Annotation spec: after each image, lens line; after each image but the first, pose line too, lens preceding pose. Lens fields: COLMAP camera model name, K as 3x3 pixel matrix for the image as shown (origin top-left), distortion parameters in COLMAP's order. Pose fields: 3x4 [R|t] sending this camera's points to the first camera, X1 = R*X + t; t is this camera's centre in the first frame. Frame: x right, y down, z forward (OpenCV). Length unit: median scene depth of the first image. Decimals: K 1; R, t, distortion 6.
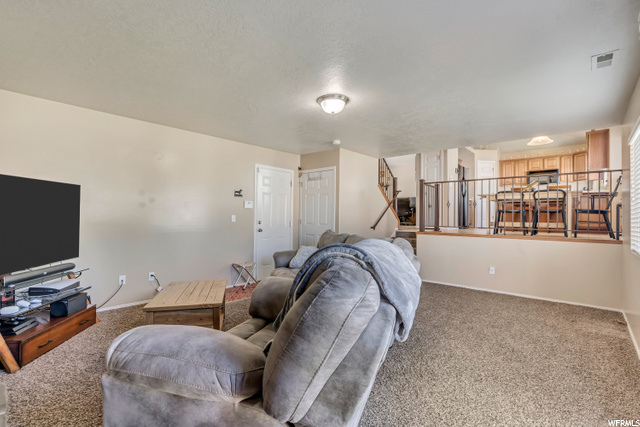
lens RADIAL K [[300.9, 0, 320.0], [0, 300.9, 213.5], [0, 0, 1]] dist [0.000281, 0.000352]
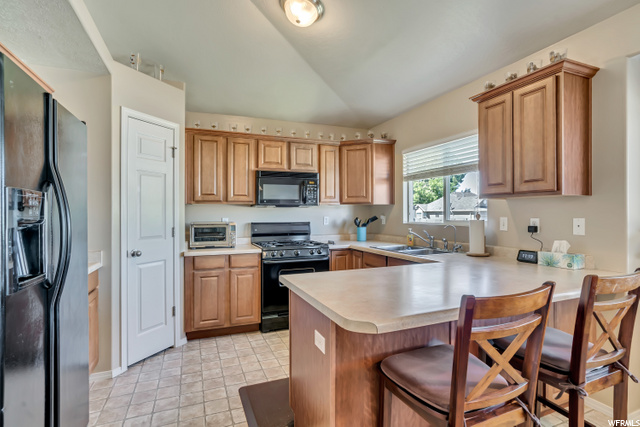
lens RADIAL K [[316.4, 0, 320.0], [0, 316.4, 213.5], [0, 0, 1]] dist [-0.016655, 0.000560]
pose [[0.445932, -0.009884, 0.895012, 0.404349], [-0.002325, 0.999923, 0.012201, -0.099048], [-0.895064, -0.007522, 0.445874, 0.823540]]
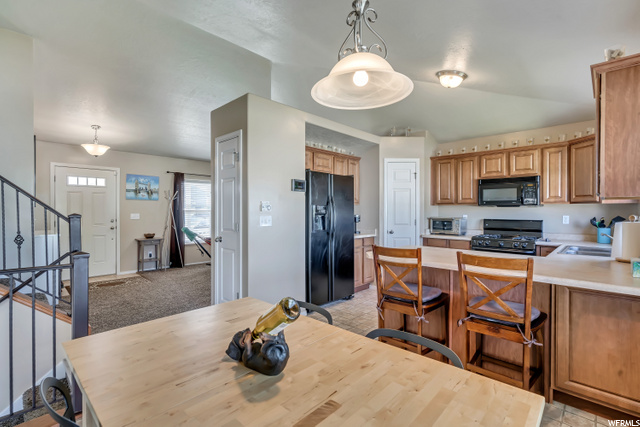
lens RADIAL K [[300.9, 0, 320.0], [0, 300.9, 213.5], [0, 0, 1]] dist [0.000281, 0.000352]
pose [[0.999229, -0.006279, -0.038752, 0.488209], [0.007230, 0.999675, 0.024434, -0.106187], [0.038586, -0.024695, 0.998950, 0.536617]]
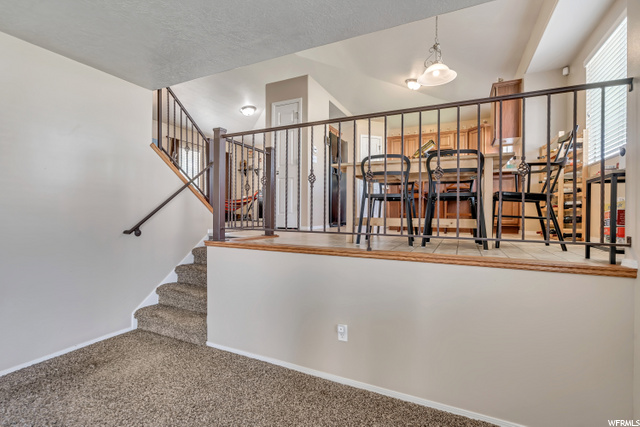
lens RADIAL K [[300.9, 0, 320.0], [0, 300.9, 213.5], [0, 0, 1]] dist [0.000281, 0.000352]
pose [[0.959211, -0.006634, 0.282612, 0.243465], [0.001672, 0.999840, 0.017796, 0.007598], [-0.282684, -0.016598, 0.959069, 0.348957]]
